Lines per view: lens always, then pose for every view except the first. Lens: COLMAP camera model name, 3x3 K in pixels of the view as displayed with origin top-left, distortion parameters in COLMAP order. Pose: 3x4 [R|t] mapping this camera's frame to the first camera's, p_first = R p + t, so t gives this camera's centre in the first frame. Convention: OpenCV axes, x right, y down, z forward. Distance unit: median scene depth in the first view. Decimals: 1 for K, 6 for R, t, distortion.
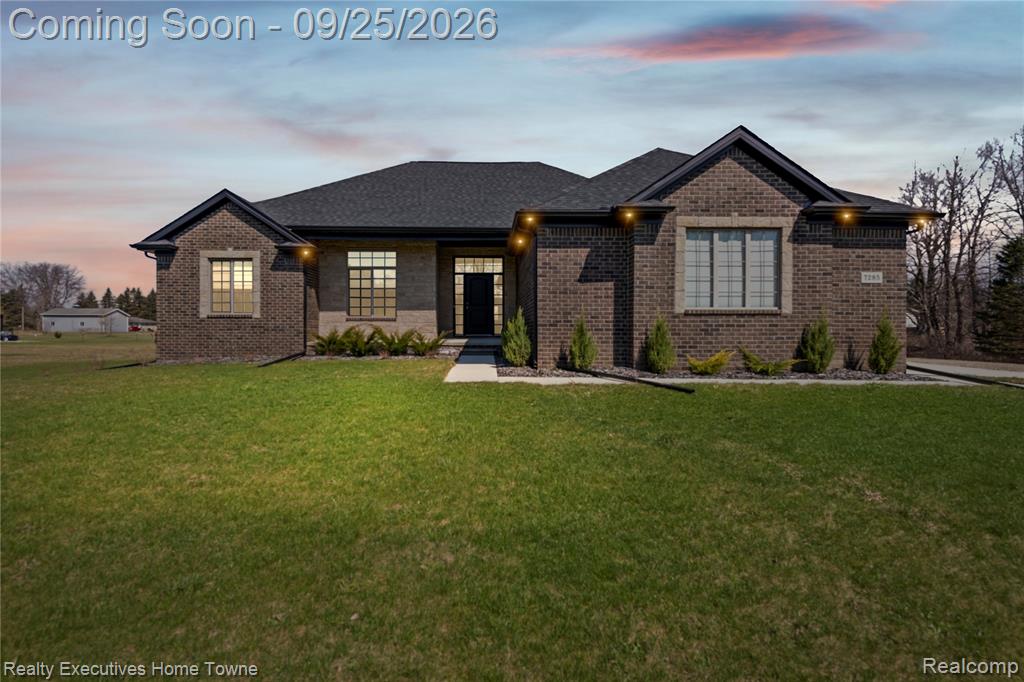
lens RADIAL K [[578.5, 0, 511.6], [0, 578.5, 348.5], [0, 0, 1]] dist [0.028052, -0.004107]
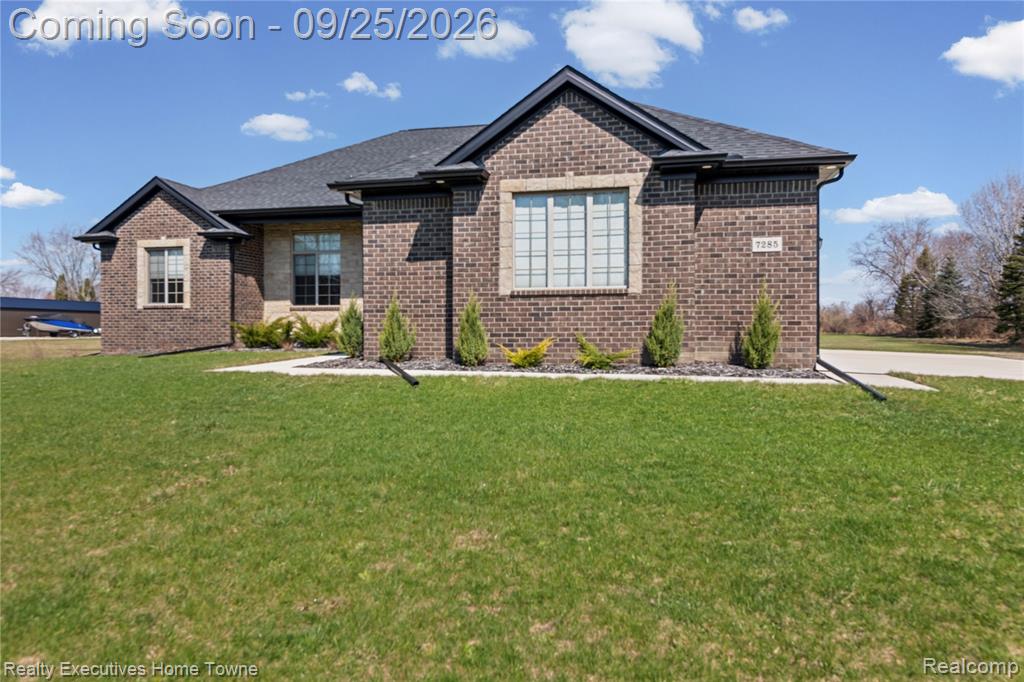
lens RADIAL K [[700.1, 0, 507.1], [0, 700.1, 347.9], [0, 0, 1]] dist [0.032471, -0.000488]
pose [[0.965605, 0.002090, -0.260004, 0.551031], [-0.001581, 0.999996, 0.002167, 0.013828], [0.260008, -0.001681, 0.965605, 0.017131]]
